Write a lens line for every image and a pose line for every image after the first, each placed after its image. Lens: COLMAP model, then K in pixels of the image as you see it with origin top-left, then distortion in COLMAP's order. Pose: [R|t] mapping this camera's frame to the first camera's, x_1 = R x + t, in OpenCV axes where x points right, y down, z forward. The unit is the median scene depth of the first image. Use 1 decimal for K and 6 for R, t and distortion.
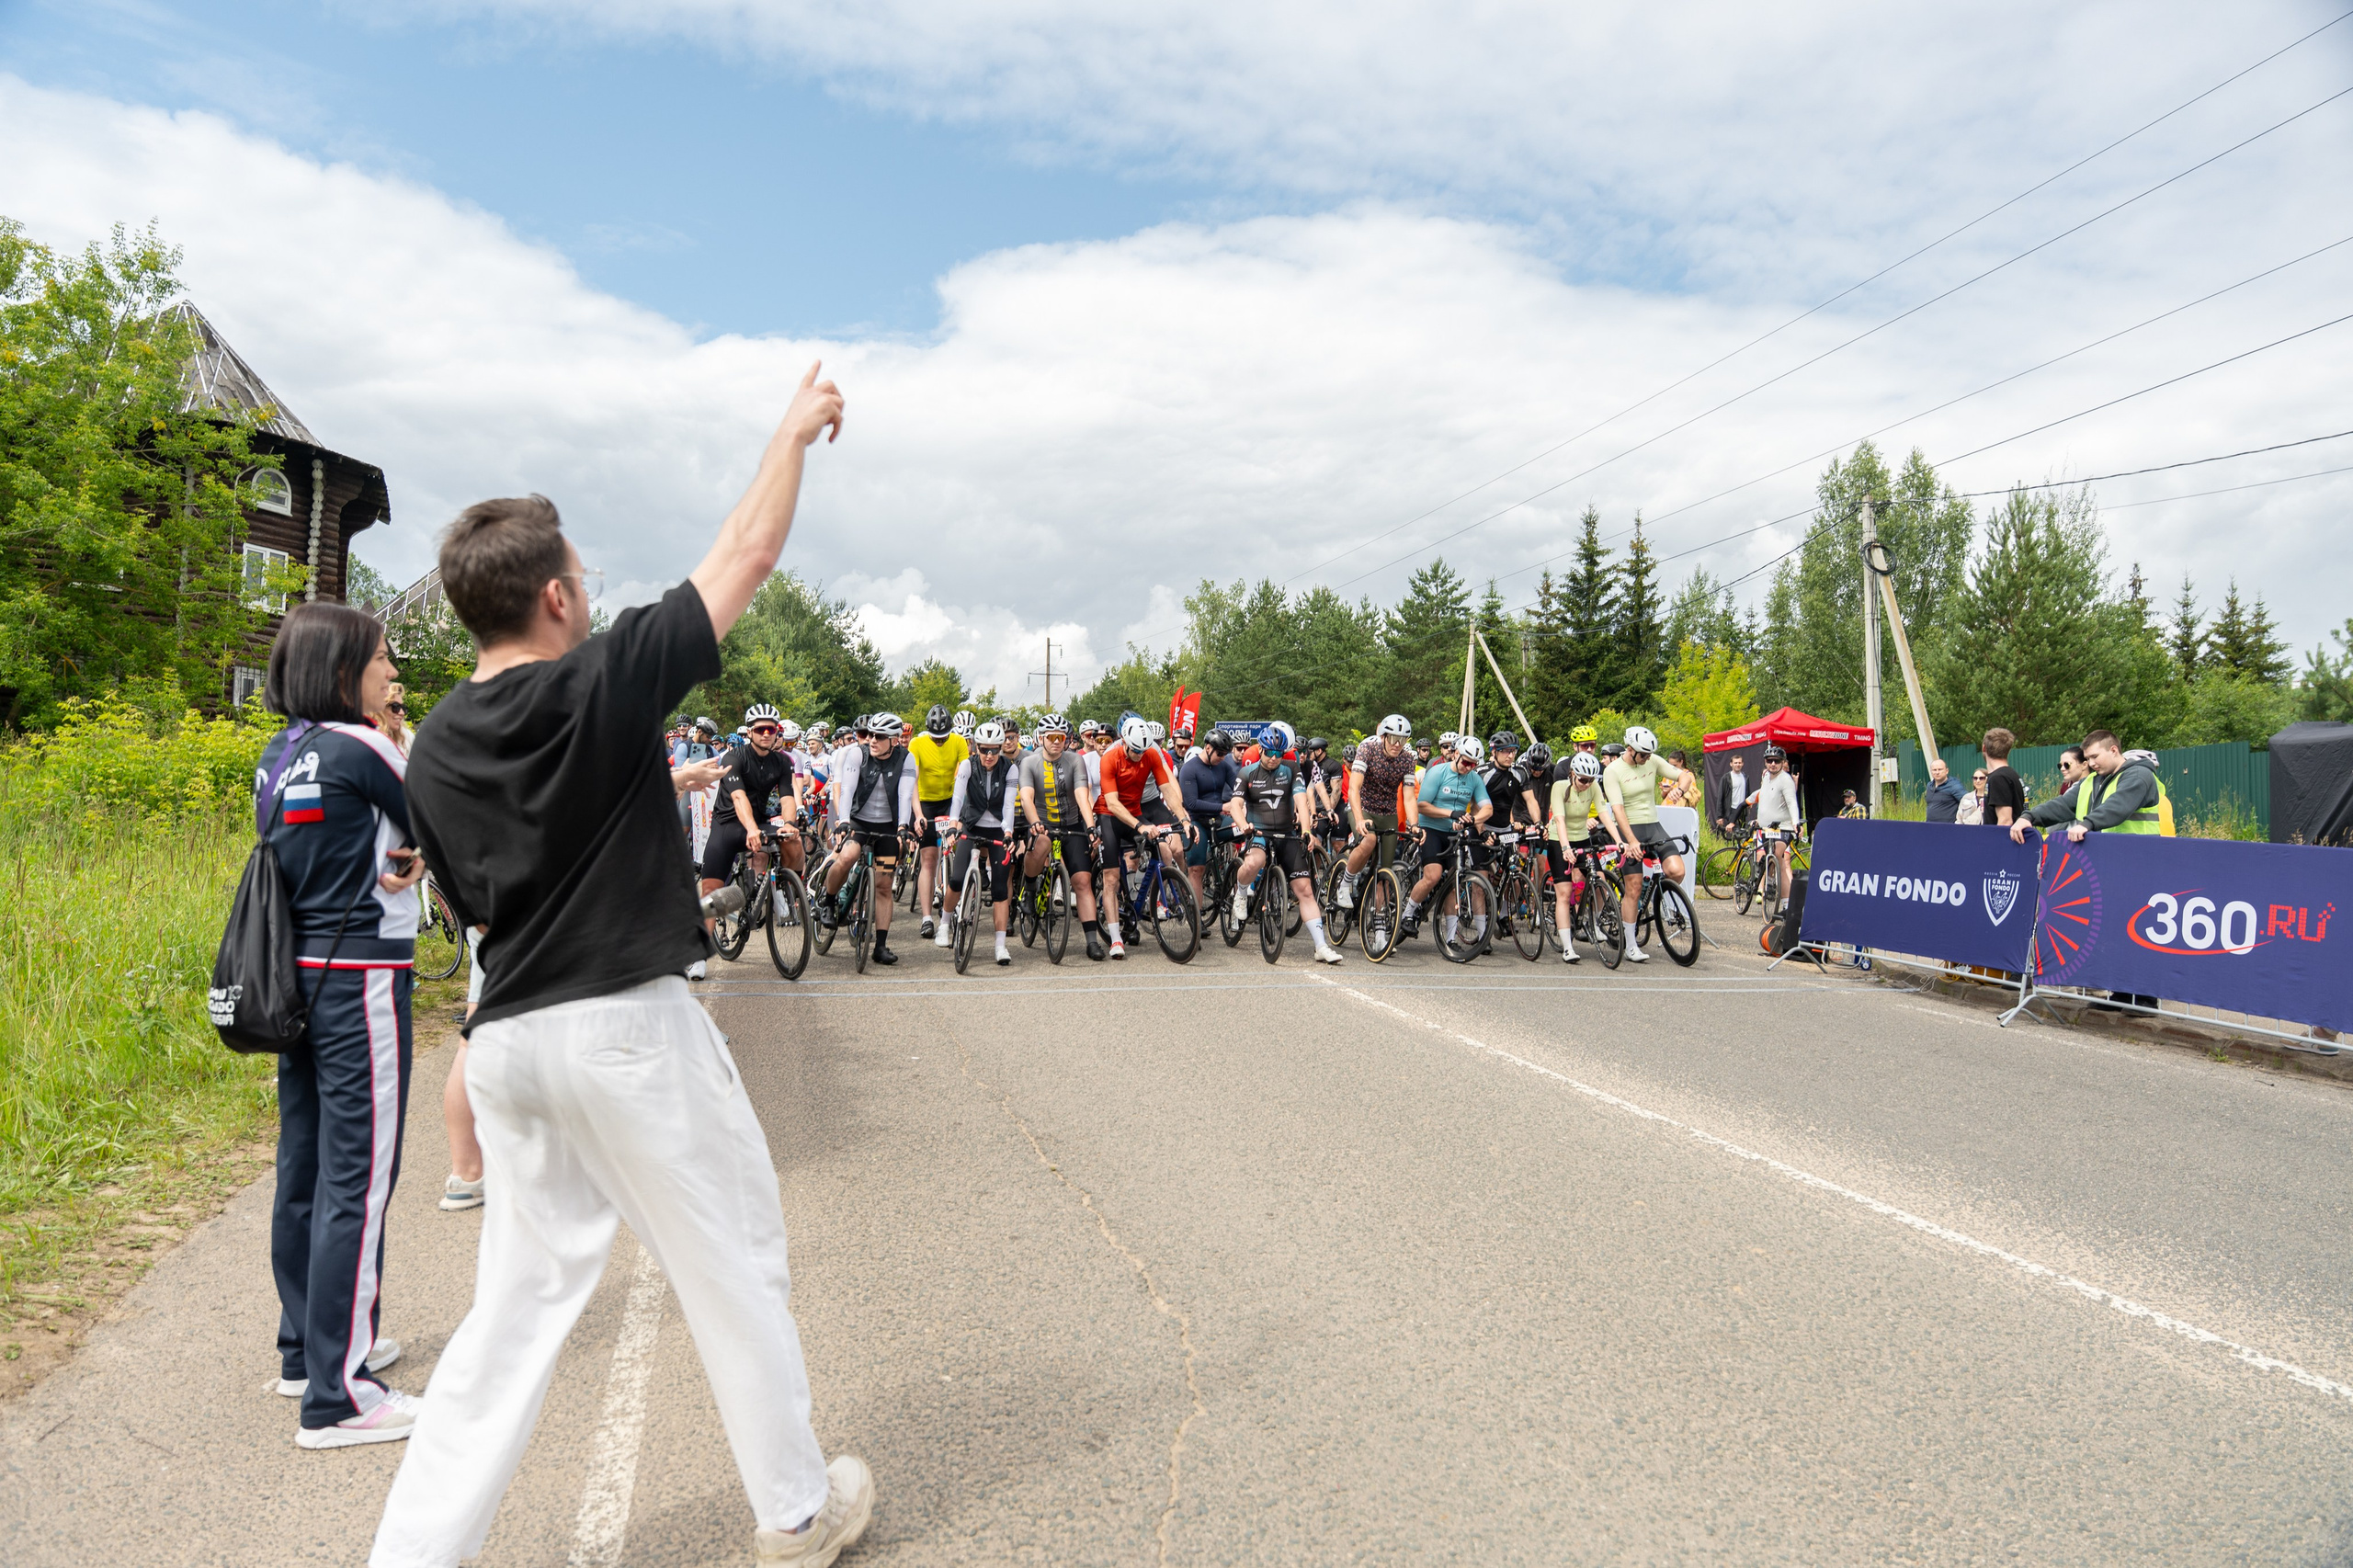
lens RADIAL K [[1557.2, 0, 1176.5], [0, 1557.2, 784.0], [0, 0, 1]] dist [0.007219, -0.018462]
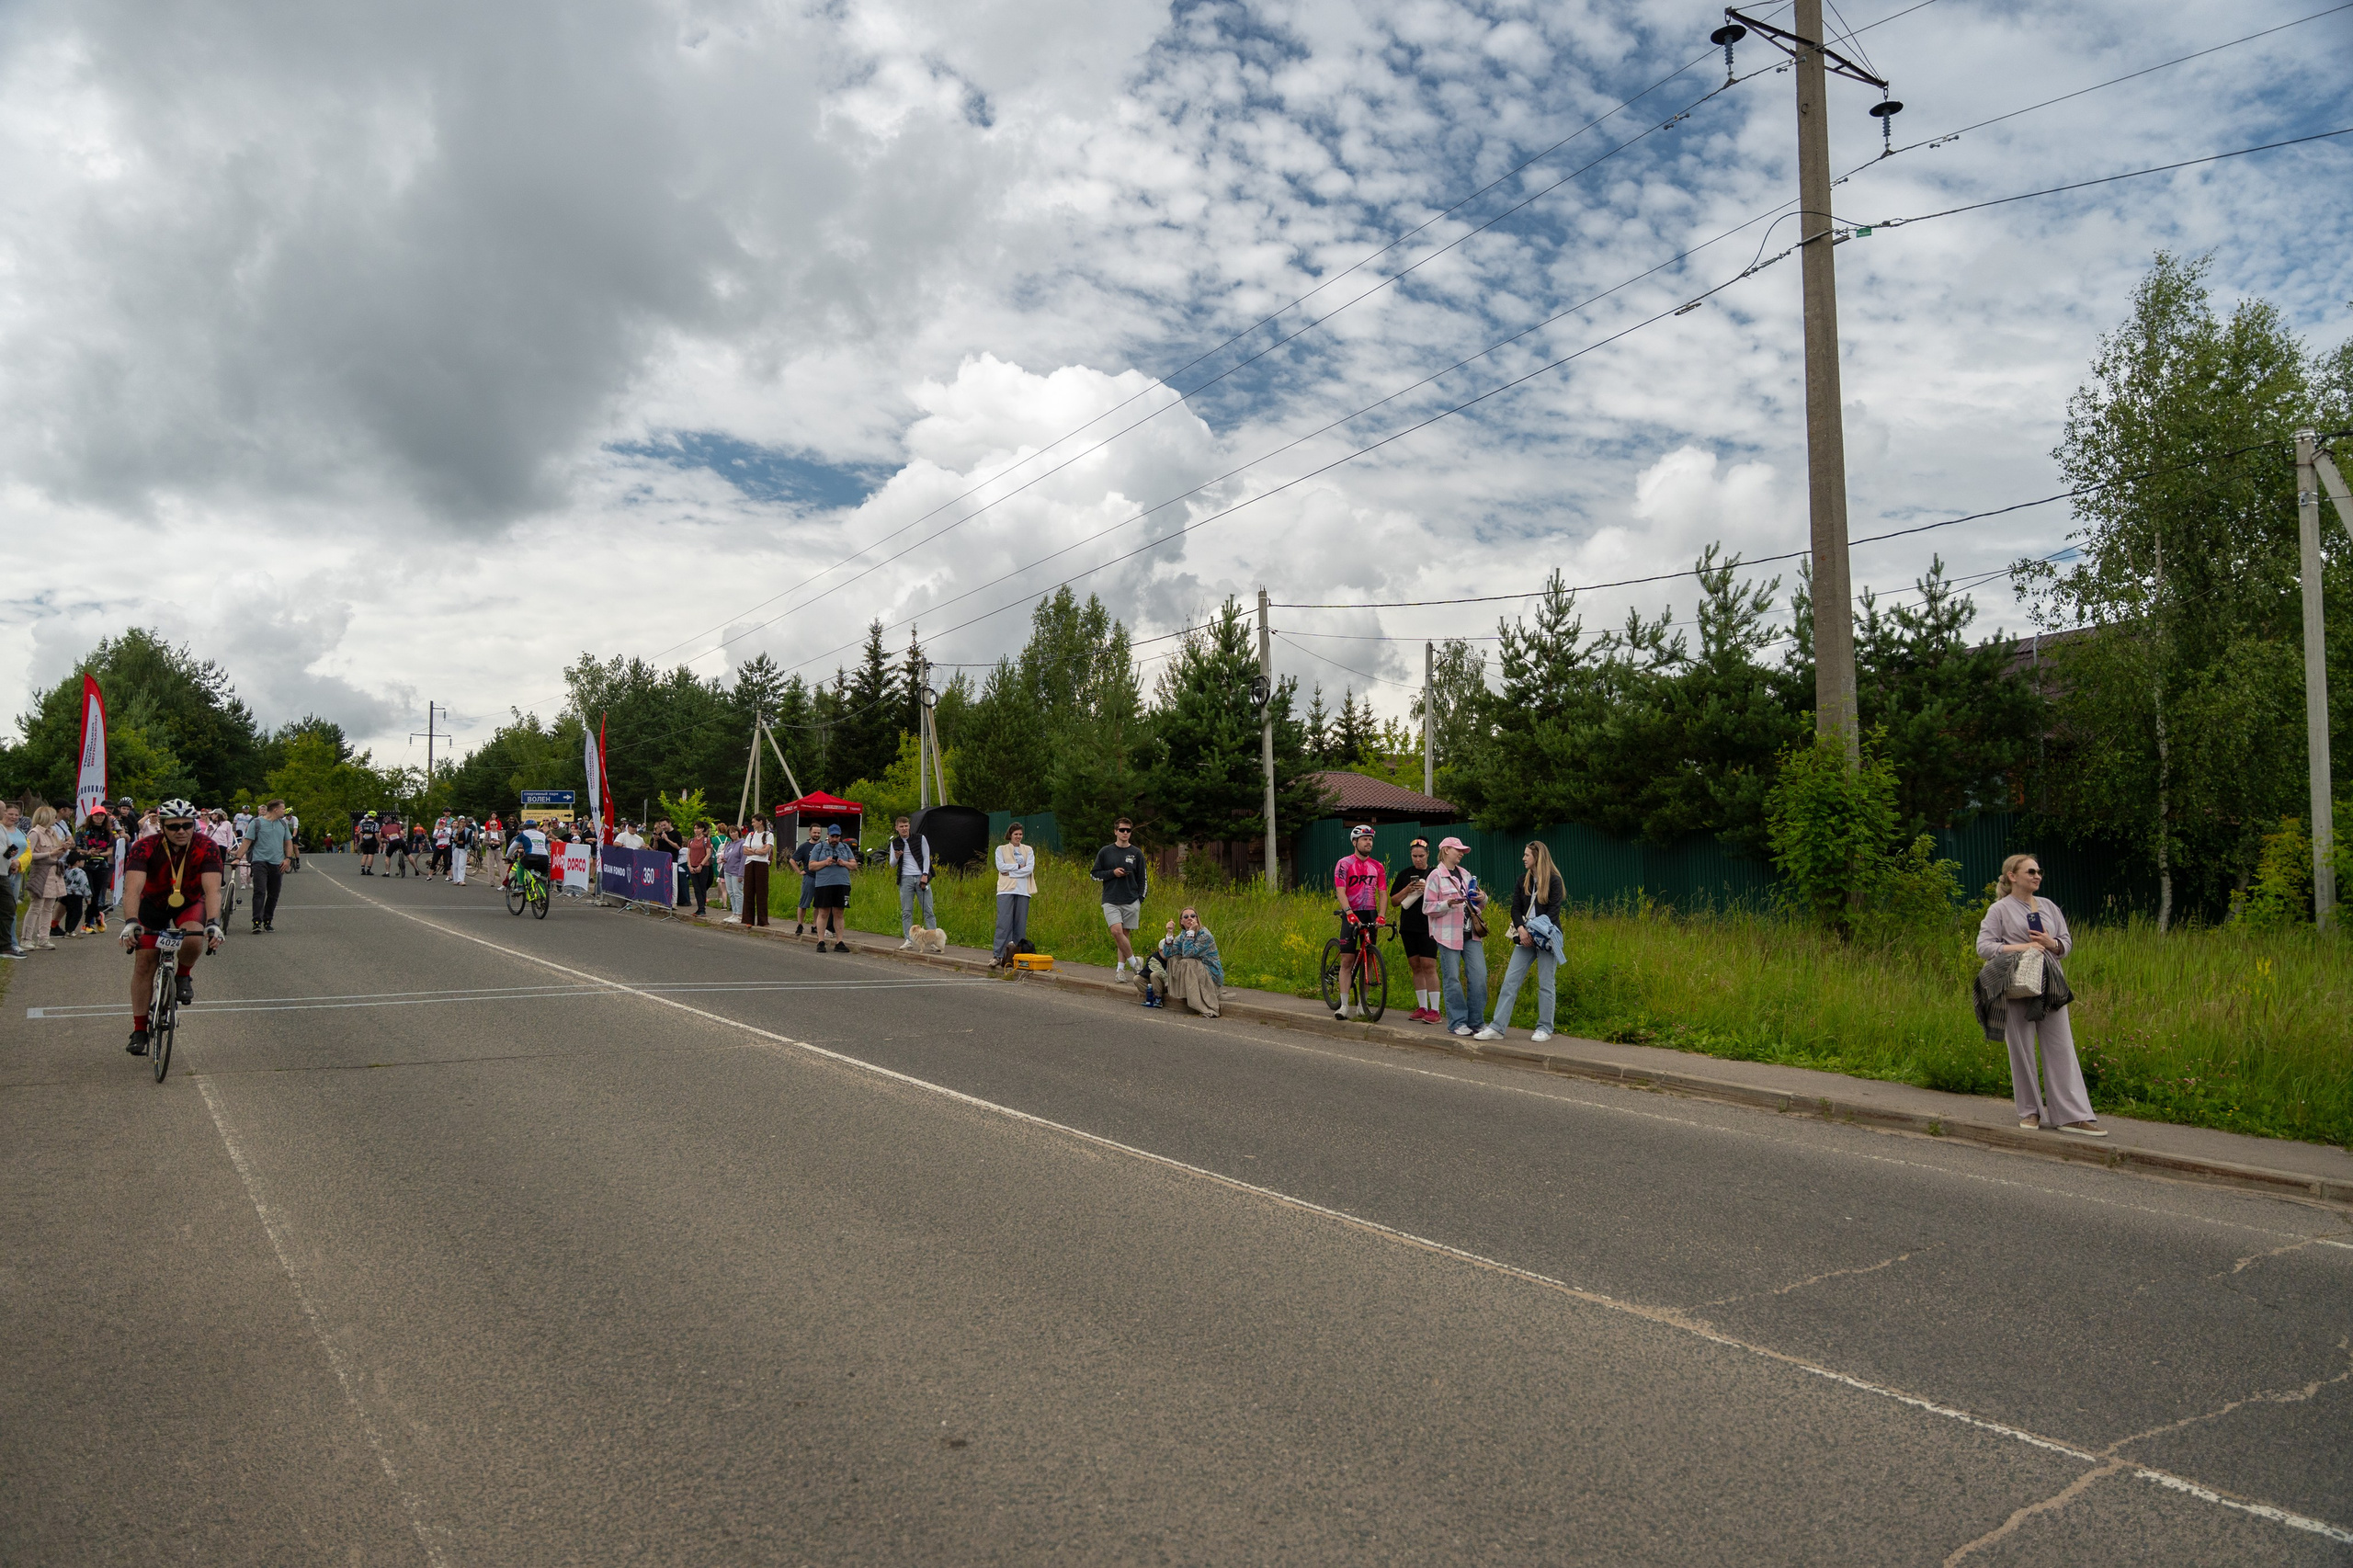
lens RADIAL K [[1557.2, 0, 1176.5], [0, 1557.2, 784.0], [0, 0, 1]] dist [0.007219, -0.018462]
pose [[0.942728, 0.005802, 0.333512, 0.110167], [0.005107, 0.999480, -0.031823, -0.000050], [-0.333523, 0.031704, 0.942209, -0.449161]]
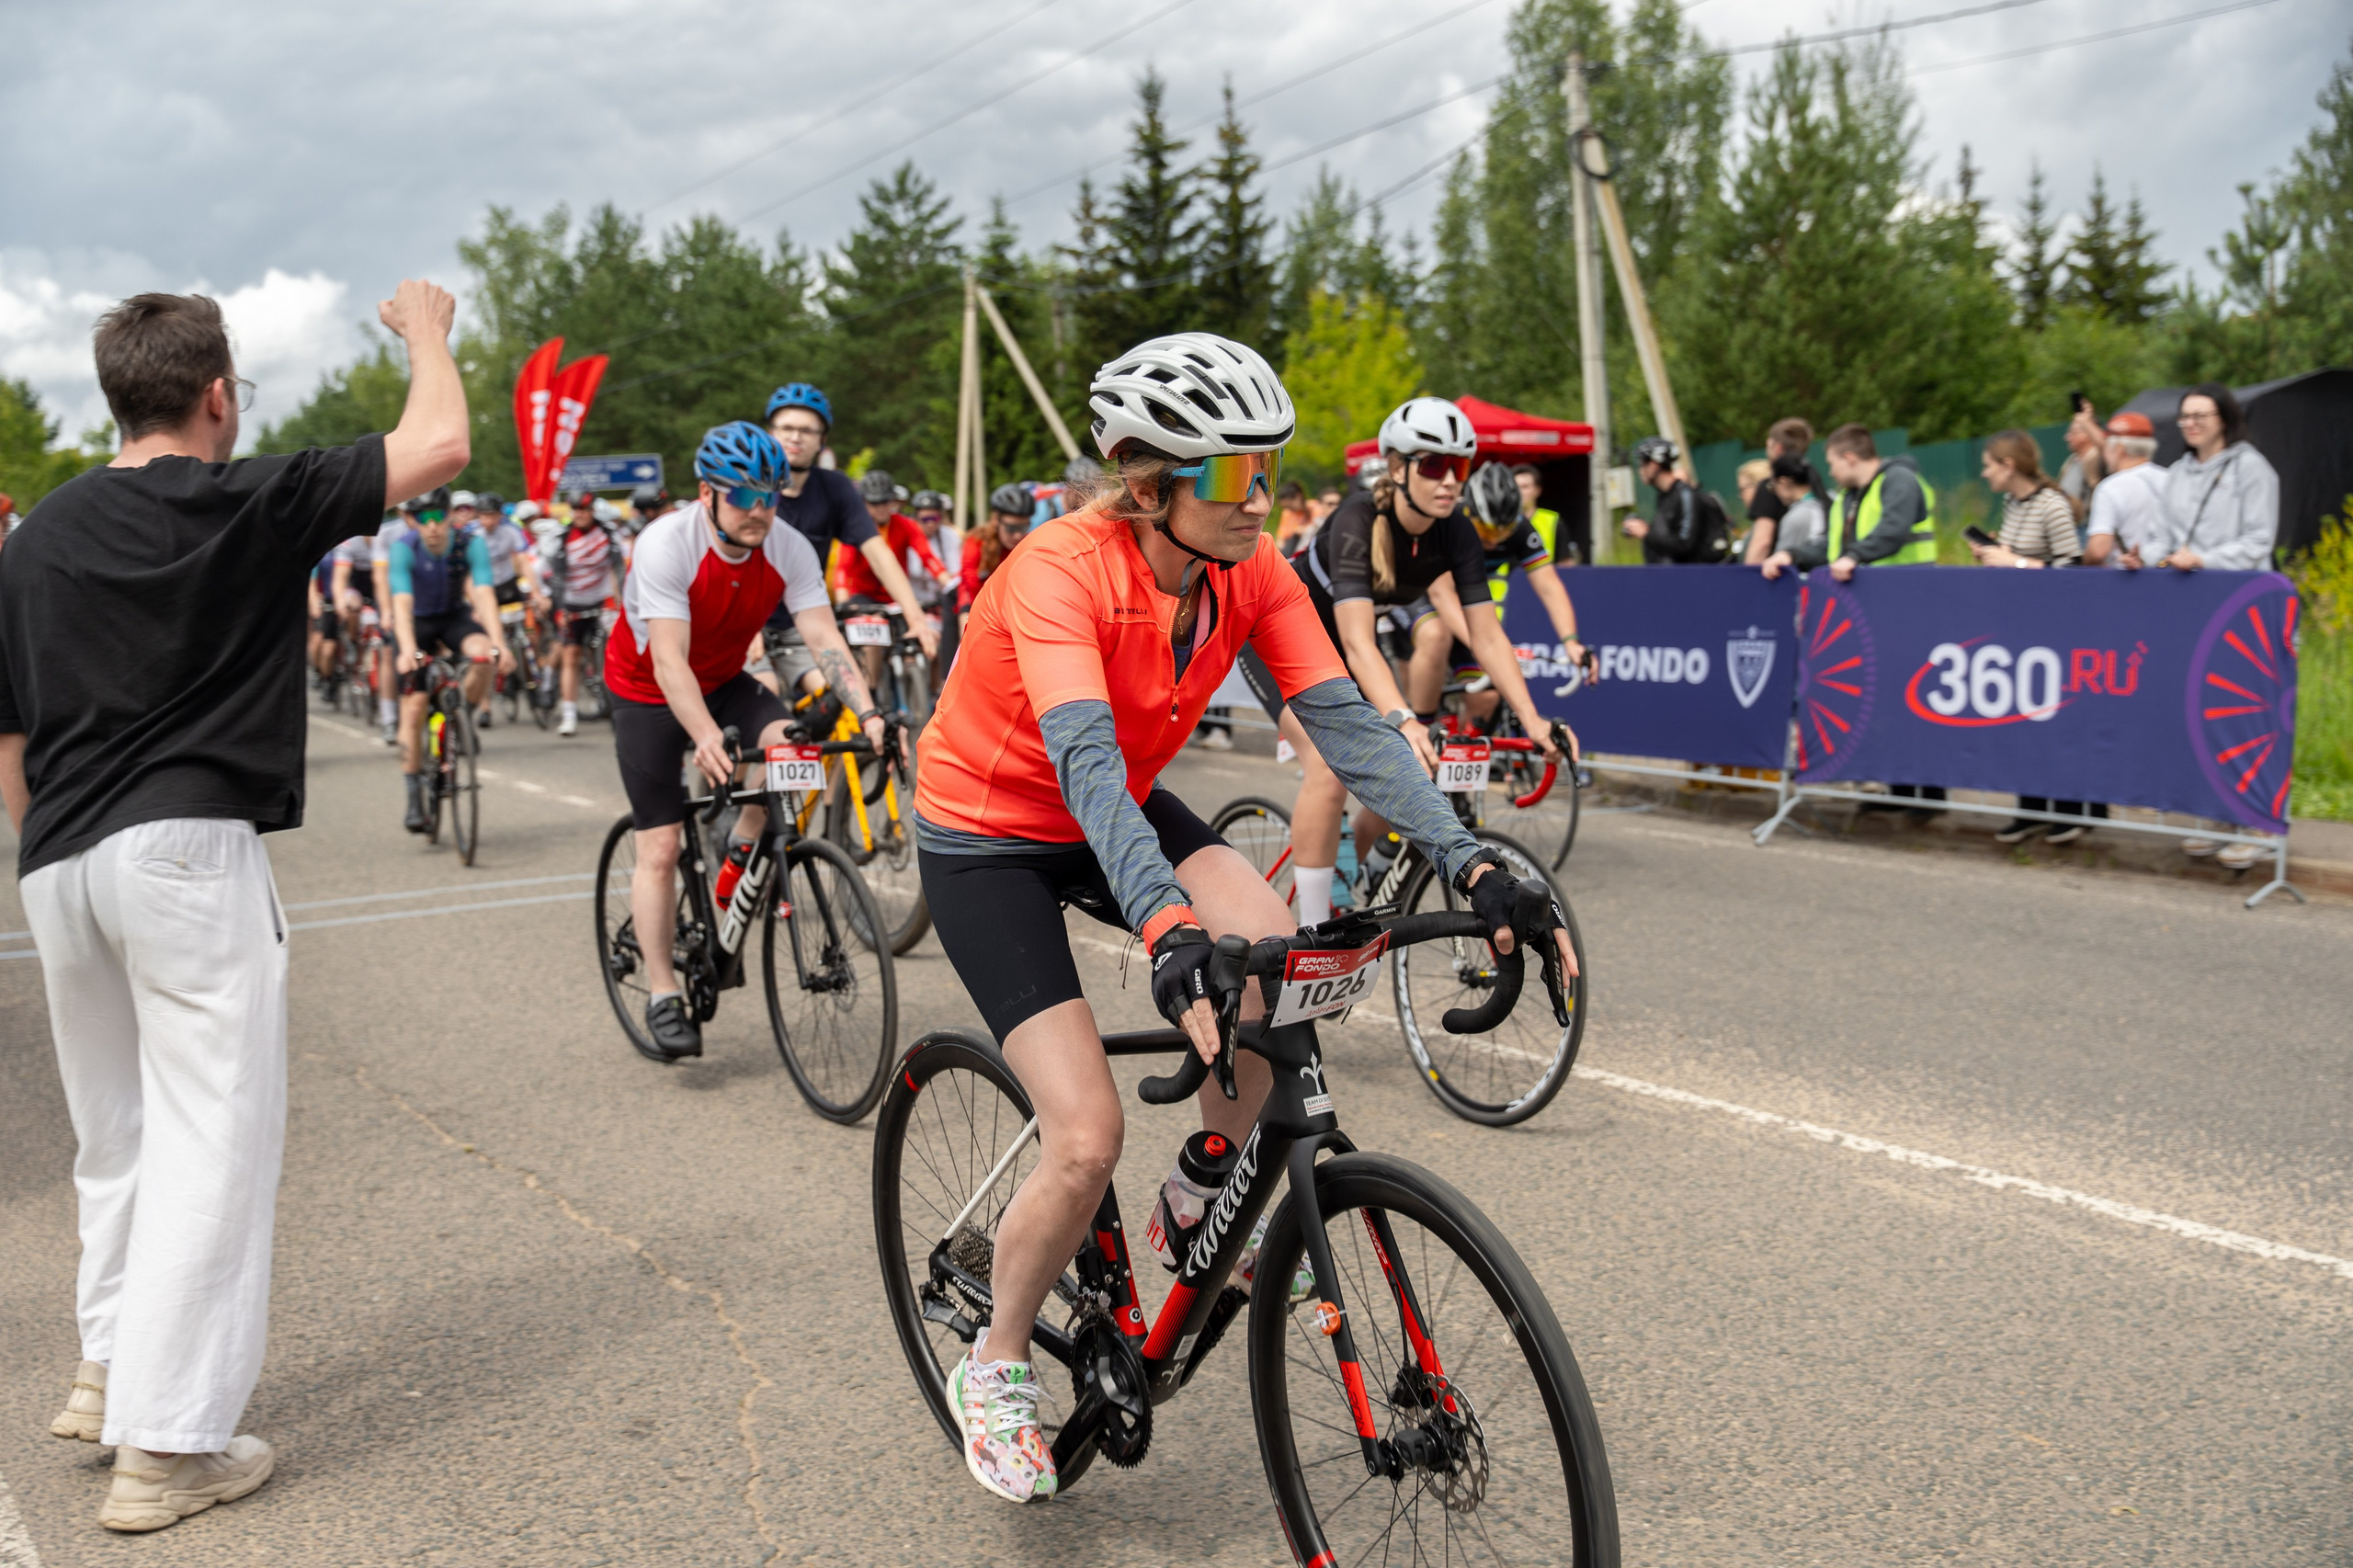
lens RADIAL K [[2665.6, 0, 1176.5], [0, 2665.6, 784.0], [0, 0, 1]] dist [0.022589, 0.010905]
pose [[0.964728, -0.078707, 0.251206, -0.007195], [0.056600, 0.993957, 0.094057, -0.000647], [-0.257091, -0.076521, 0.963353, -0.023226]]
